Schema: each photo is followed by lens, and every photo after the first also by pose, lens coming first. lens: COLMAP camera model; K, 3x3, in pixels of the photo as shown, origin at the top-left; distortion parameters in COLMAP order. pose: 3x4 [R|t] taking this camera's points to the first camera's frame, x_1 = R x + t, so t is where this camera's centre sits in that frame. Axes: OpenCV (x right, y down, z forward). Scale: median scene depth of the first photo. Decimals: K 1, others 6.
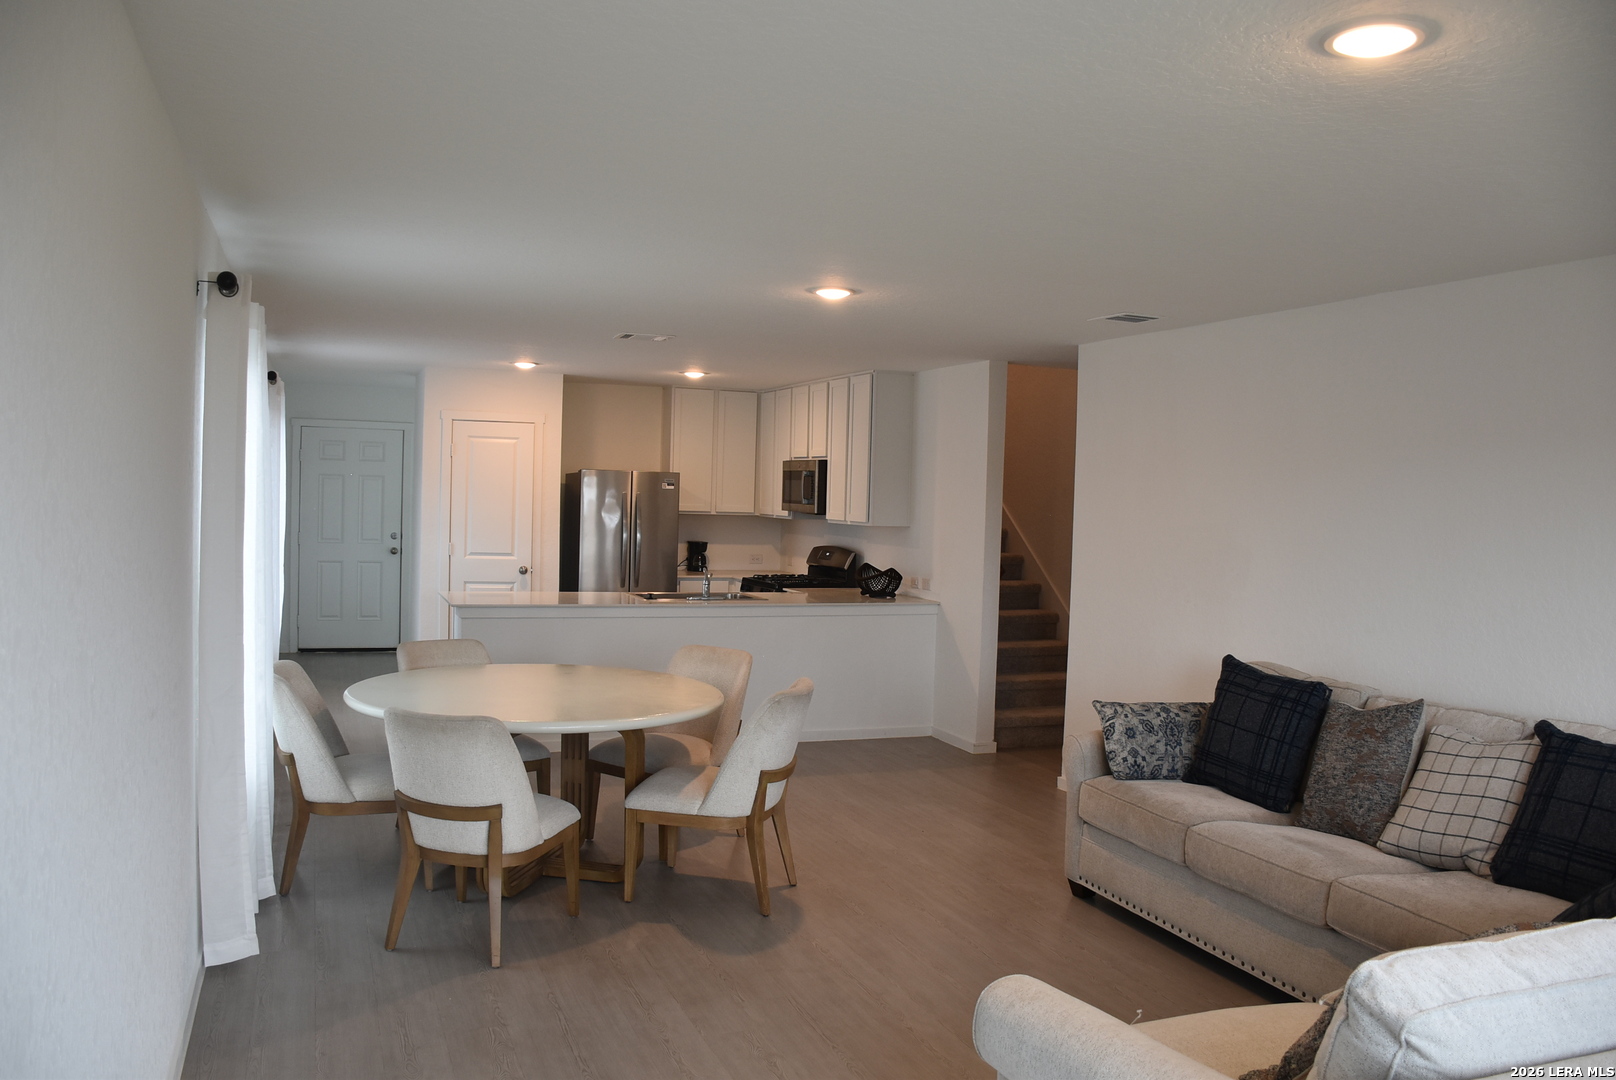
lens RADIAL K [[1268.1, 0, 808.0], [0, 1268.1, 540.0], [0, 0, 1]] dist [-0.148704, 0.105404]
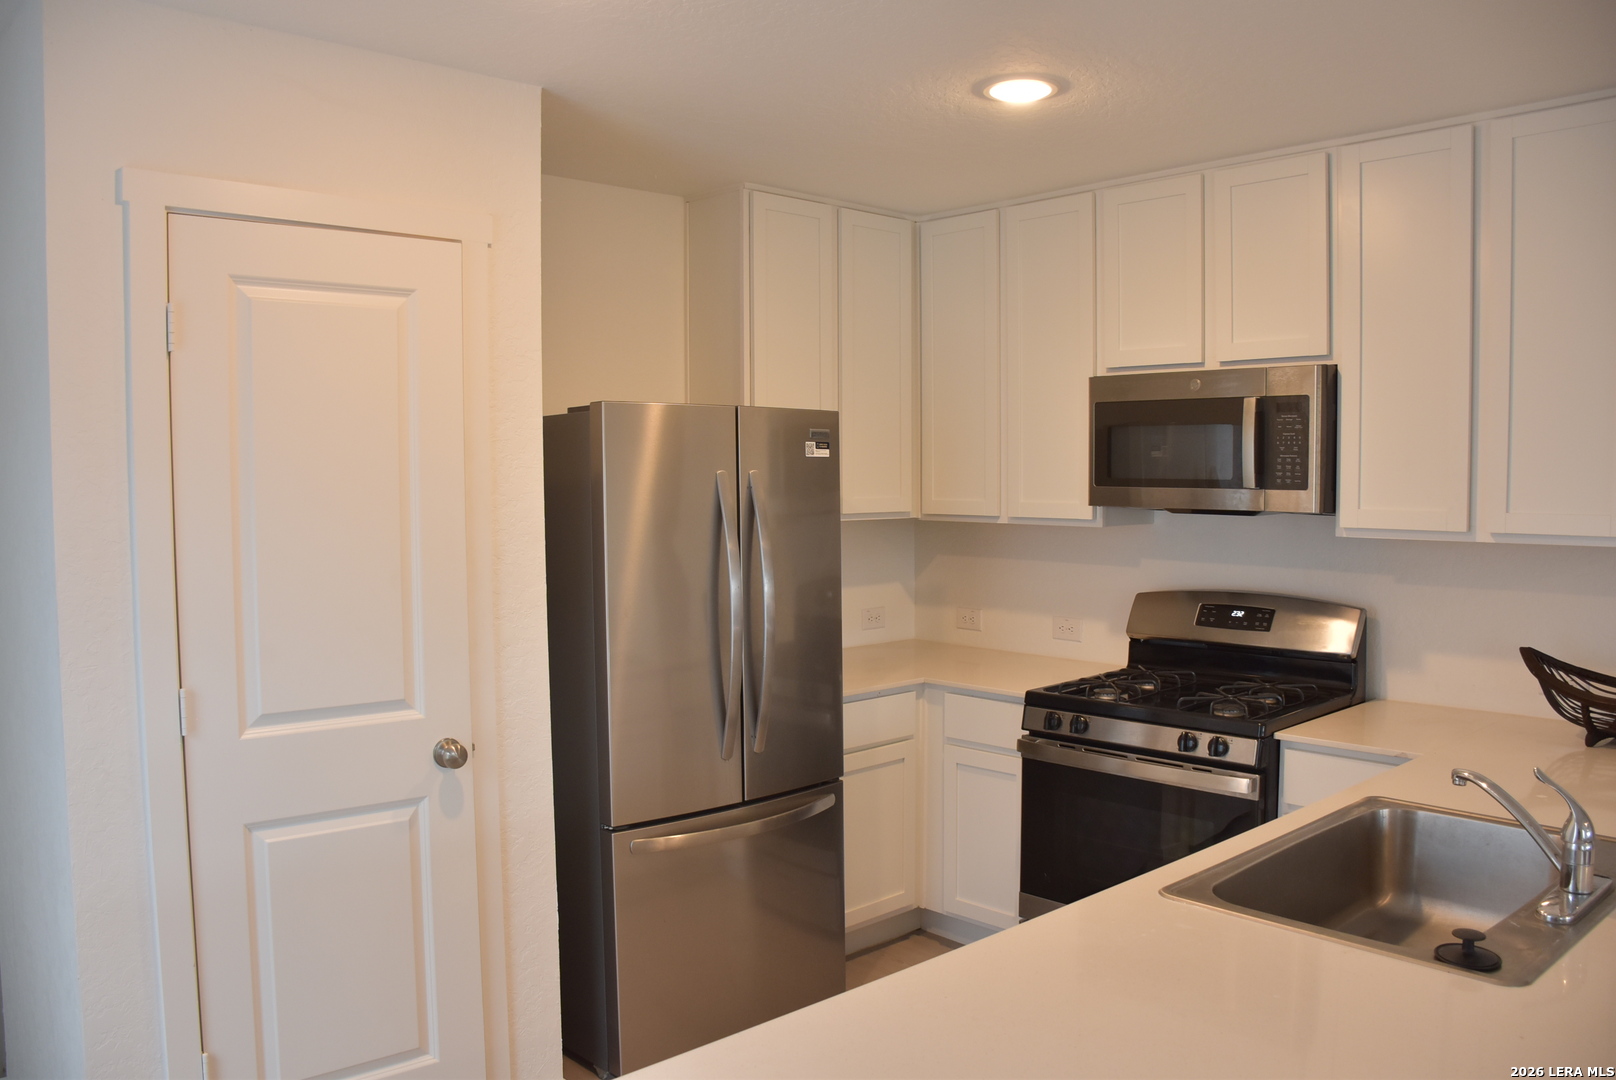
lens RADIAL K [[1268.1, 0, 808.0], [0, 1268.1, 540.0], [0, 0, 1]] dist [-0.148704, 0.105404]
pose [[0.935141, -0.050753, 0.350621, -0.247171], [0.041689, 0.998574, 0.033356, -0.030765], [-0.351813, -0.016575, 0.935923, 0.705322]]
